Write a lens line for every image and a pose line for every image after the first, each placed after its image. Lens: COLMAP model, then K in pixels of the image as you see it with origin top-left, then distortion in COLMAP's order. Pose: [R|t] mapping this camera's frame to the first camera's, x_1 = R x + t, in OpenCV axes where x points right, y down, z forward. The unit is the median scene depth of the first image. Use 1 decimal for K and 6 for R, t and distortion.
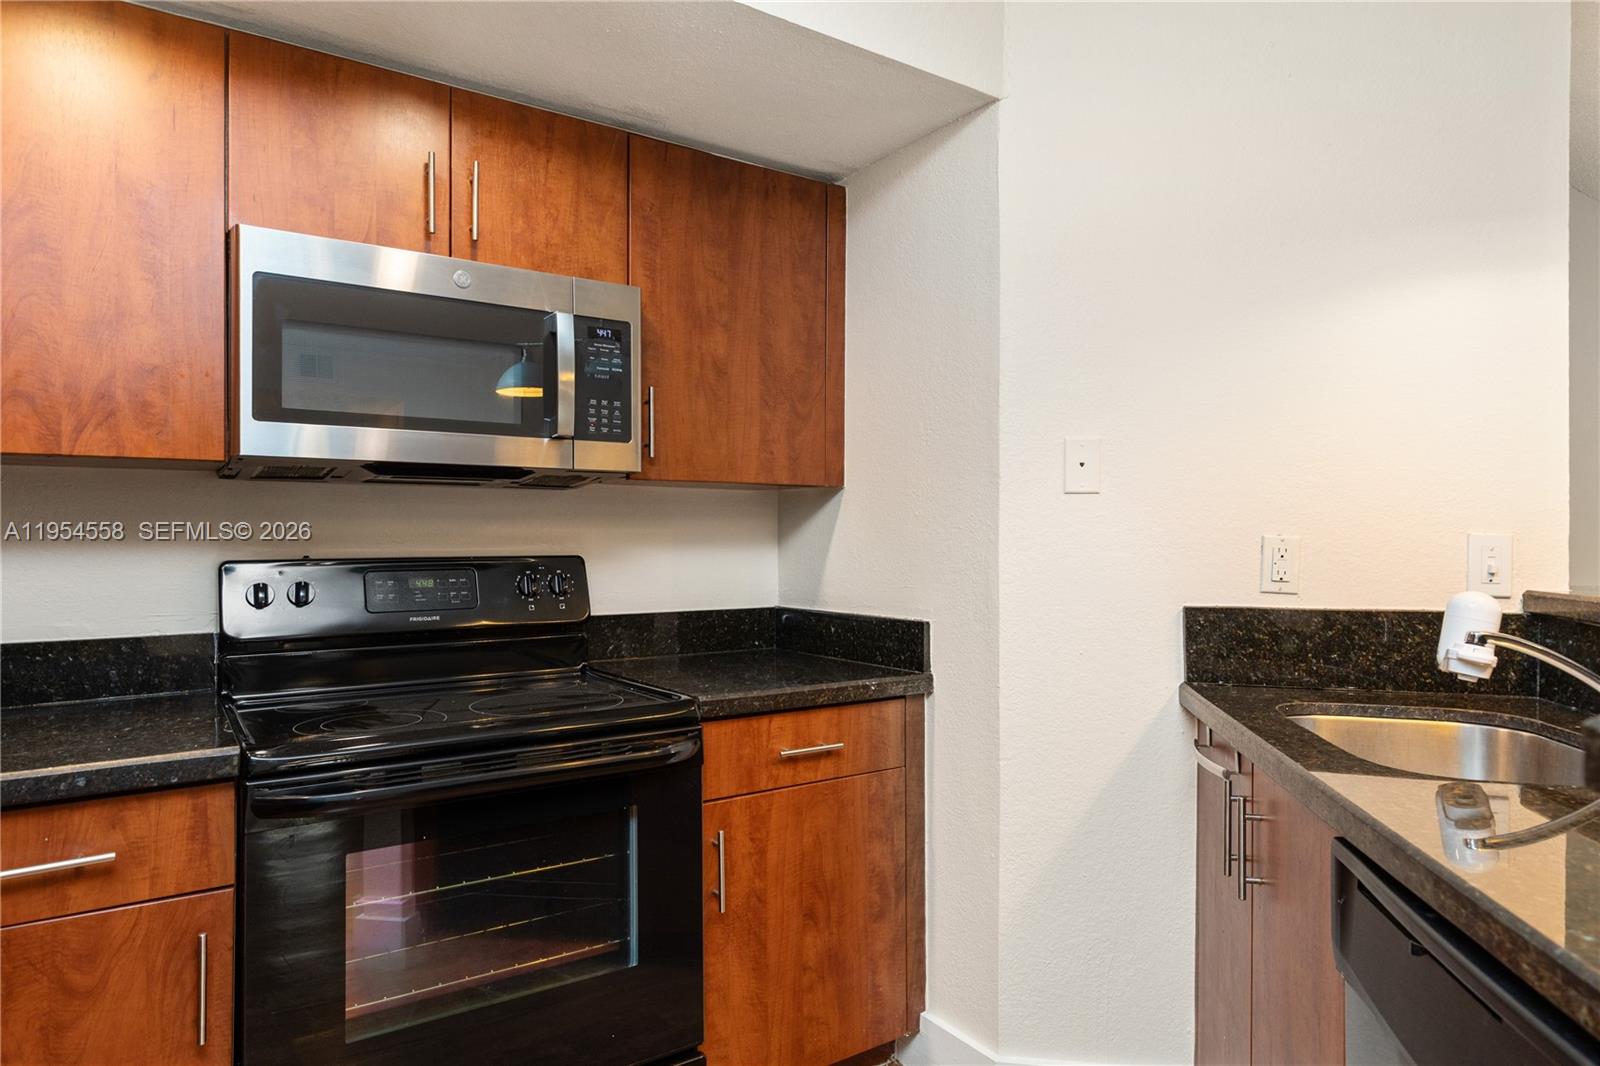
lens RADIAL K [[958.8, 0, 775.1], [0, 958.8, 529.2], [0, 0, 1]] dist [0.006624, -0.002048]
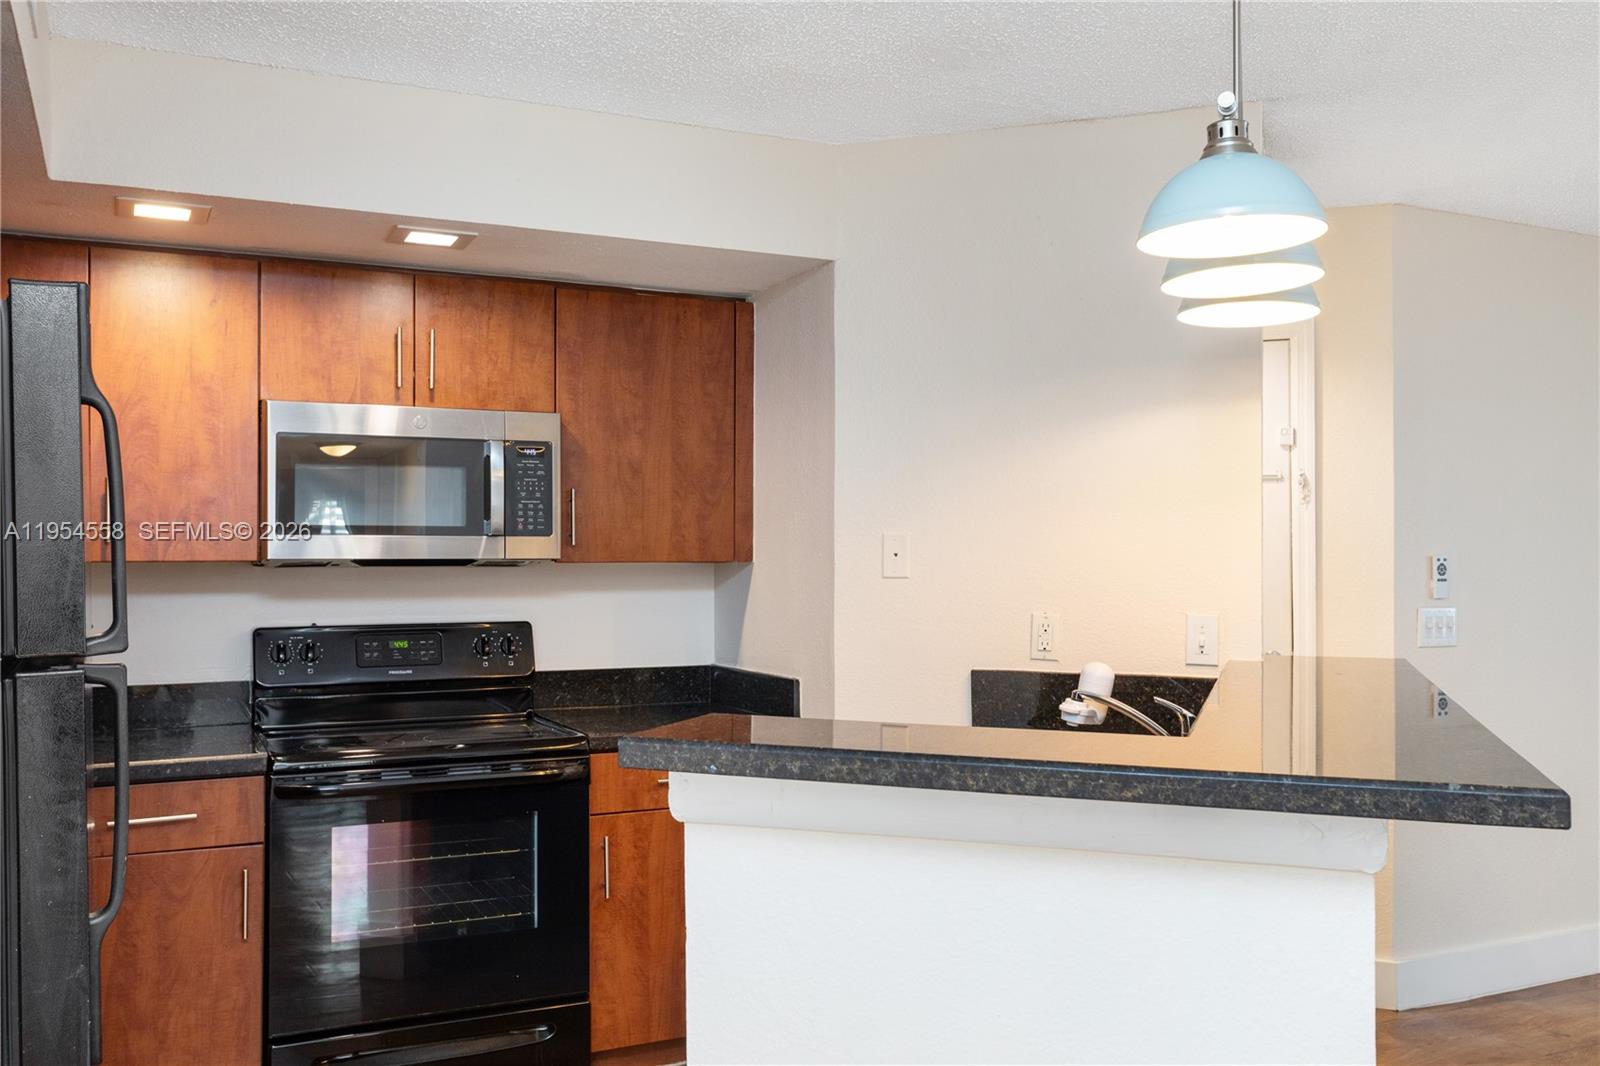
lens RADIAL K [[1385.6, 0, 774.0], [0, 1385.6, 528.0], [0, 0, 1]] dist [0.006218, -0.014094]
pose [[0.987873, -0.003987, -0.155216, 0.458024], [0.002194, 0.999929, -0.011723, -0.084232], [0.155252, 0.011241, 0.987811, -0.830492]]
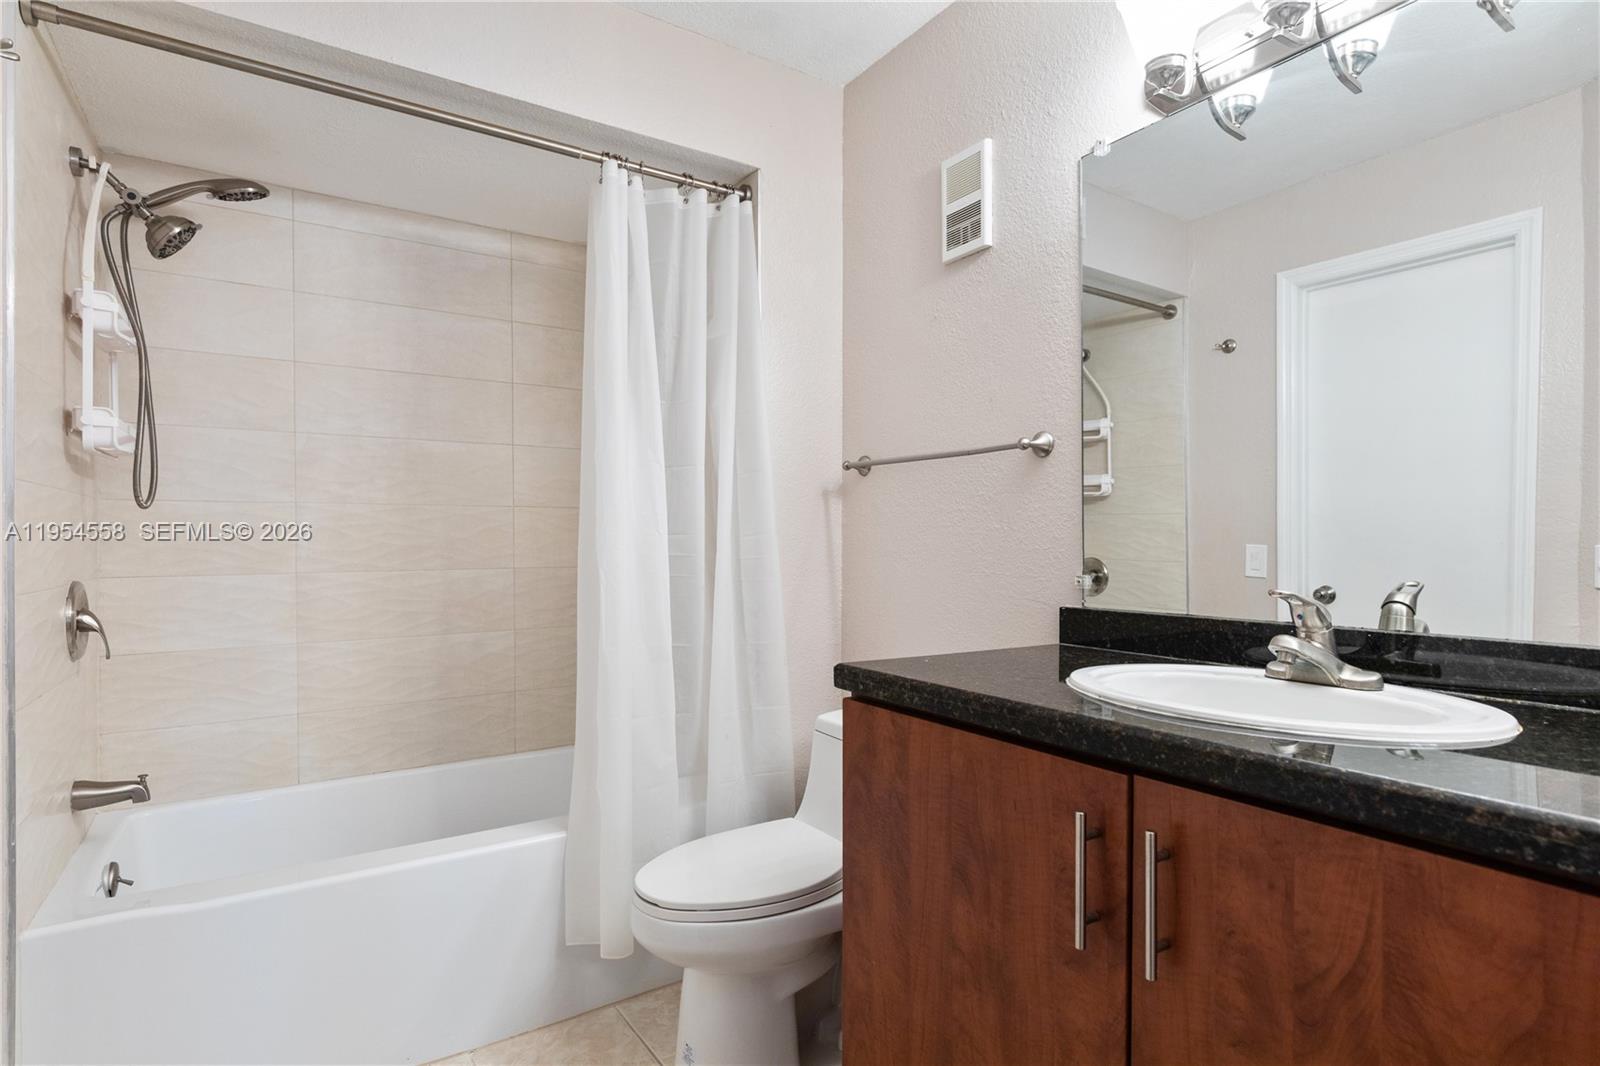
lens RADIAL K [[828.0, 0, 799.3], [0, 828.0, 535.1], [0, 0, 1]] dist [-0.006452, -0.001374]
pose [[-0.007272, -0.008853, -0.999934, 0.654491], [0.000605, 0.999961, -0.008858, 0.179737], [0.999973, -0.000669, -0.007266, 0.942372]]
